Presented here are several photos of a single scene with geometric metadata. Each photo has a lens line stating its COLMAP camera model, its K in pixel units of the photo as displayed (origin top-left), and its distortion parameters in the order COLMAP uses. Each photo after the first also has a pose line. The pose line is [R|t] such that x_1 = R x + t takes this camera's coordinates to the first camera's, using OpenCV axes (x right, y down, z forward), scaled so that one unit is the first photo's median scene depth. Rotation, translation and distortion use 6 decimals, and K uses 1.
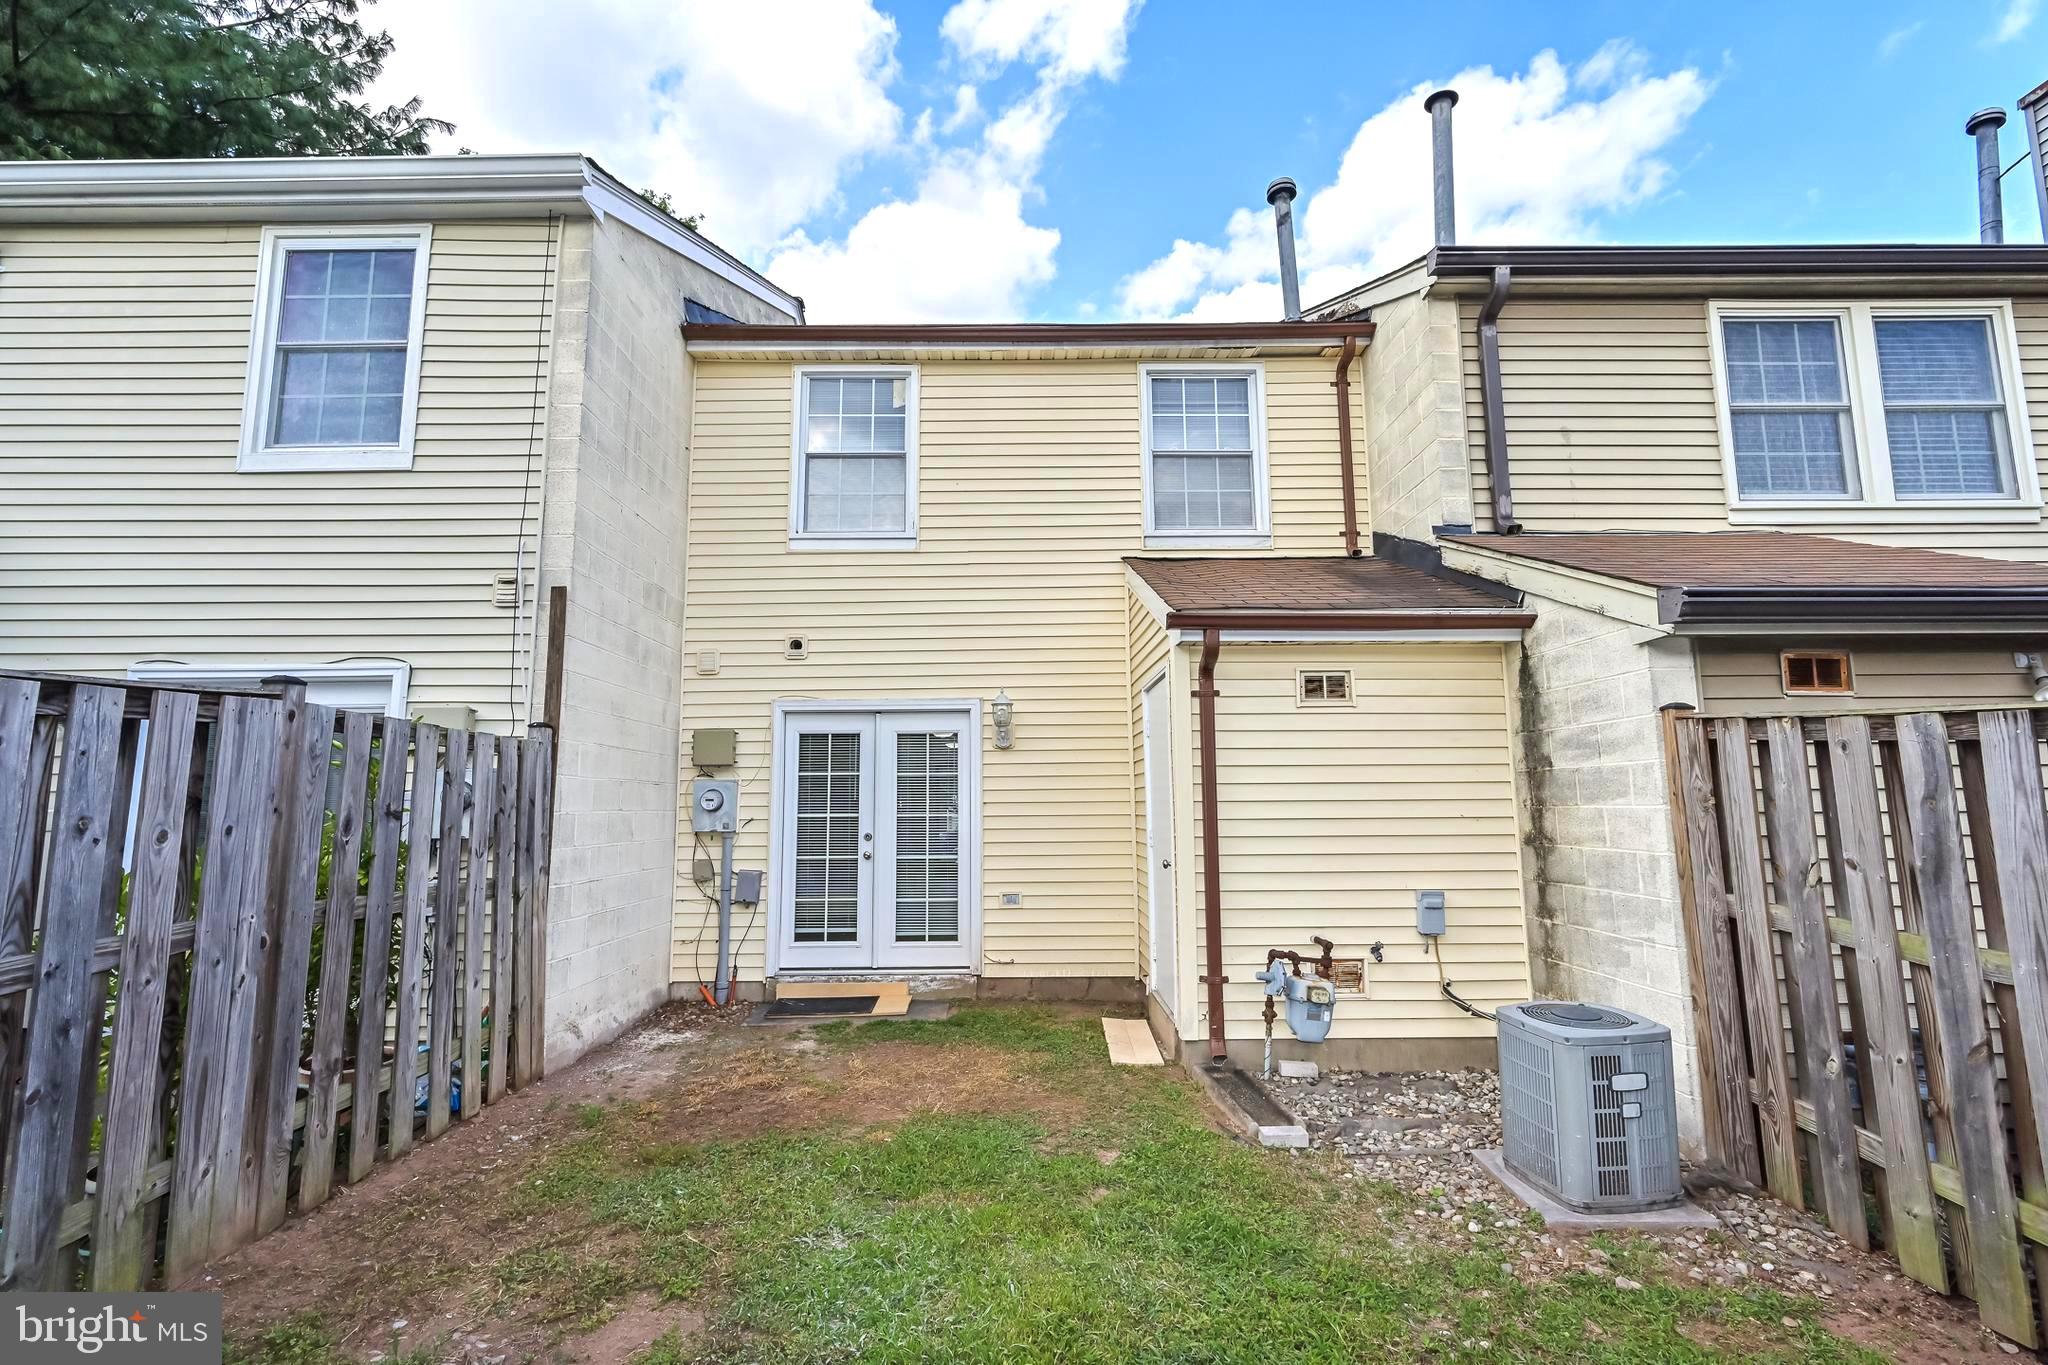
lens RADIAL K [[894.8, 0, 1019.2], [0, 894.8, 690.6], [0, 0, 1]] dist [-0.001251, 0.000124]
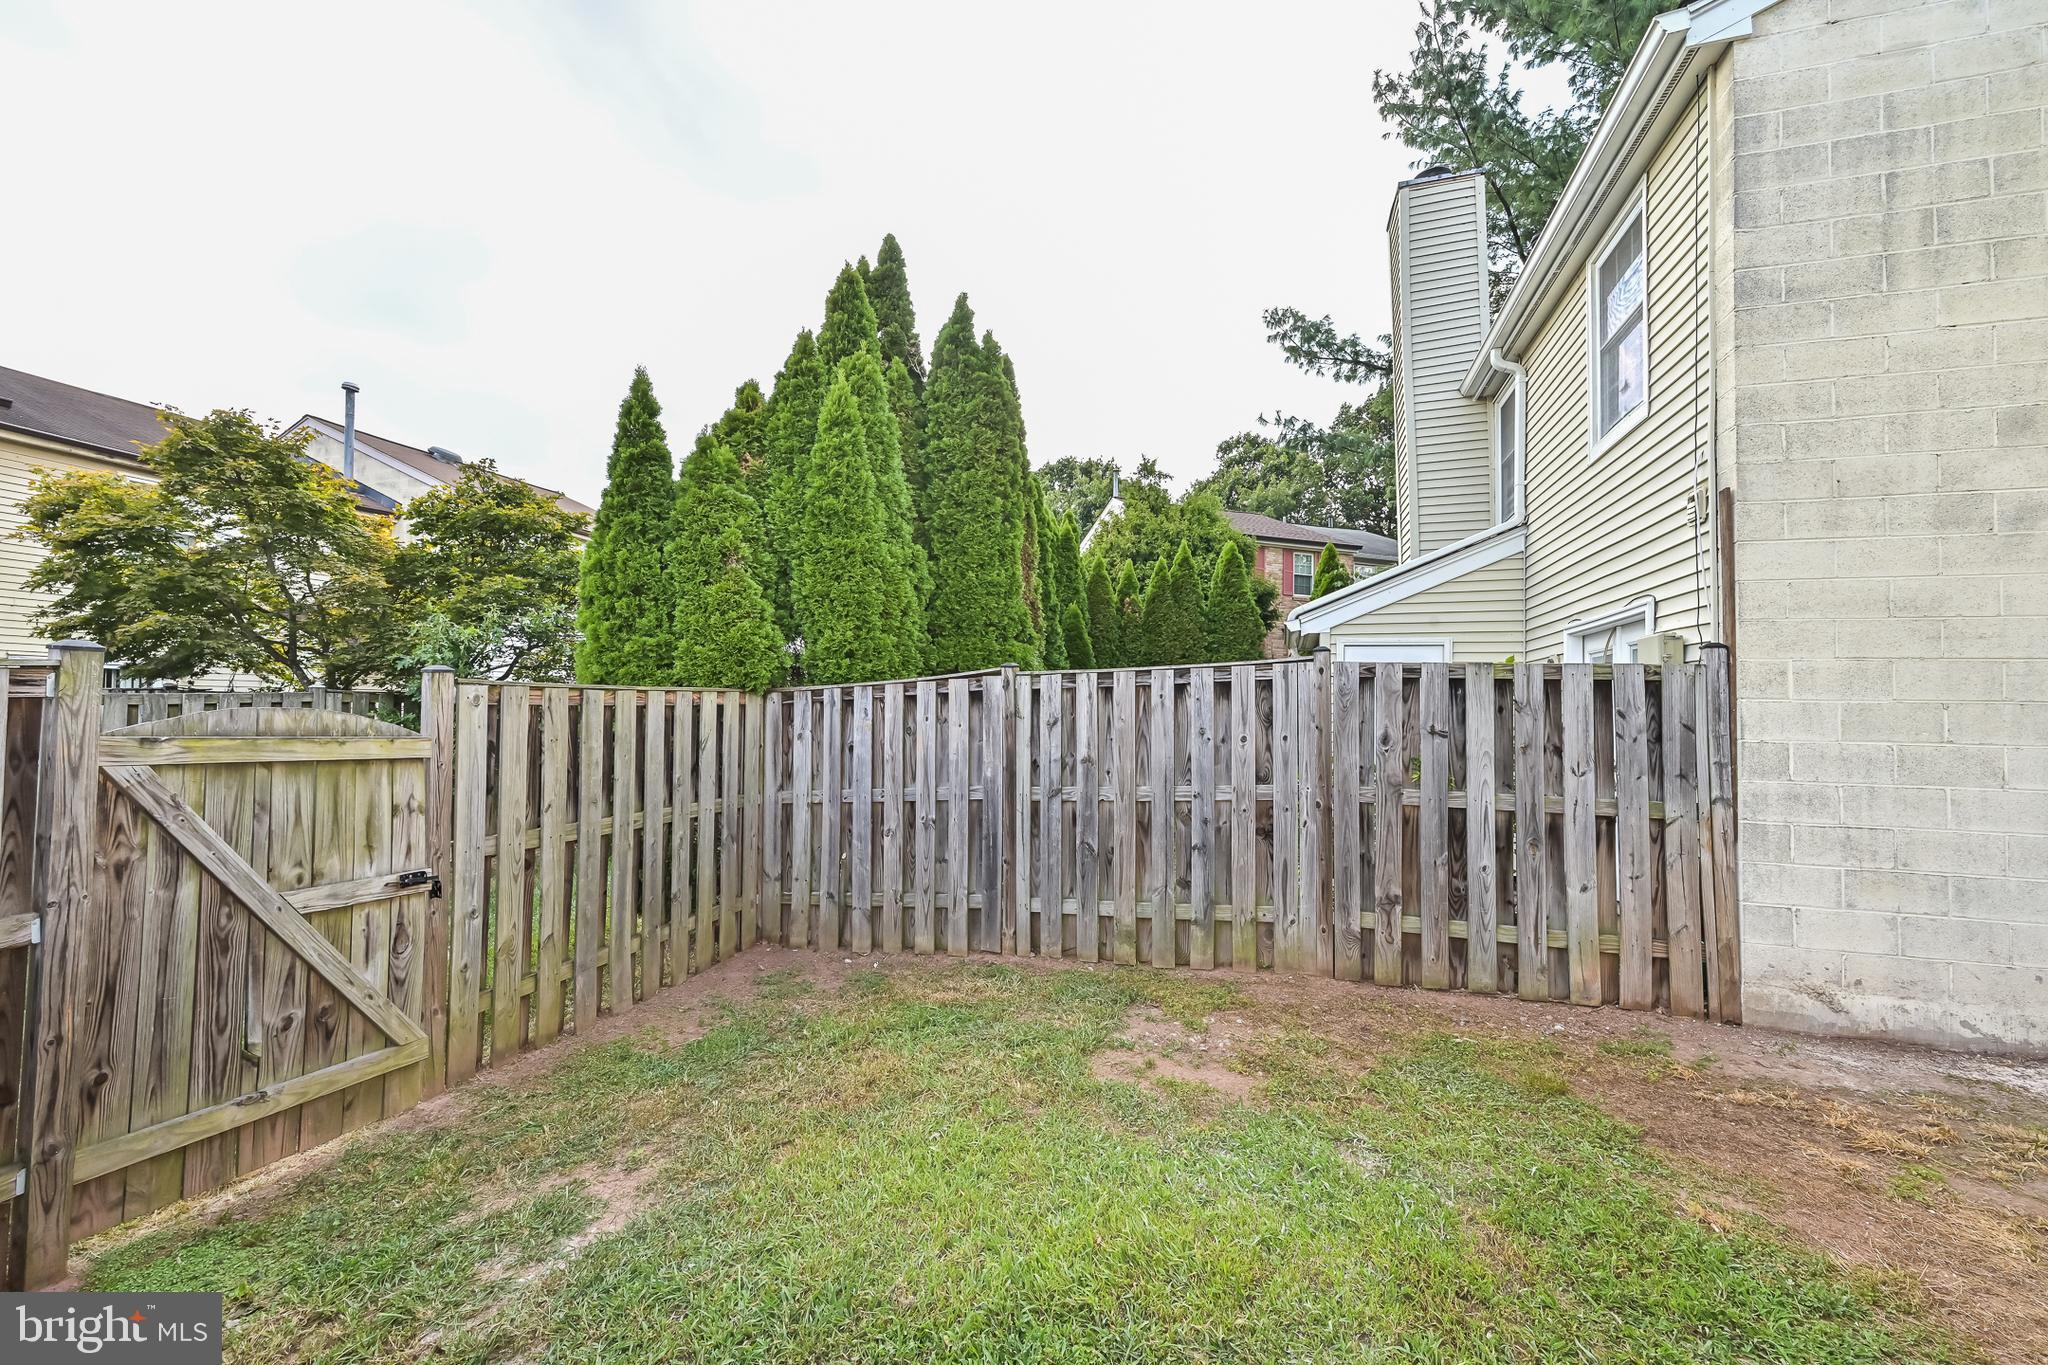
lens RADIAL K [[803.5, 0, 1024.7], [0, 803.5, 686.3], [0, 0, 1]] dist [-0.001487, 0.000296]
pose [[-0.301857, -0.030664, -0.952860, 0.748977], [0.109686, 0.991728, -0.066662, 0.094150], [0.947022, -0.124638, -0.295997, 0.904962]]
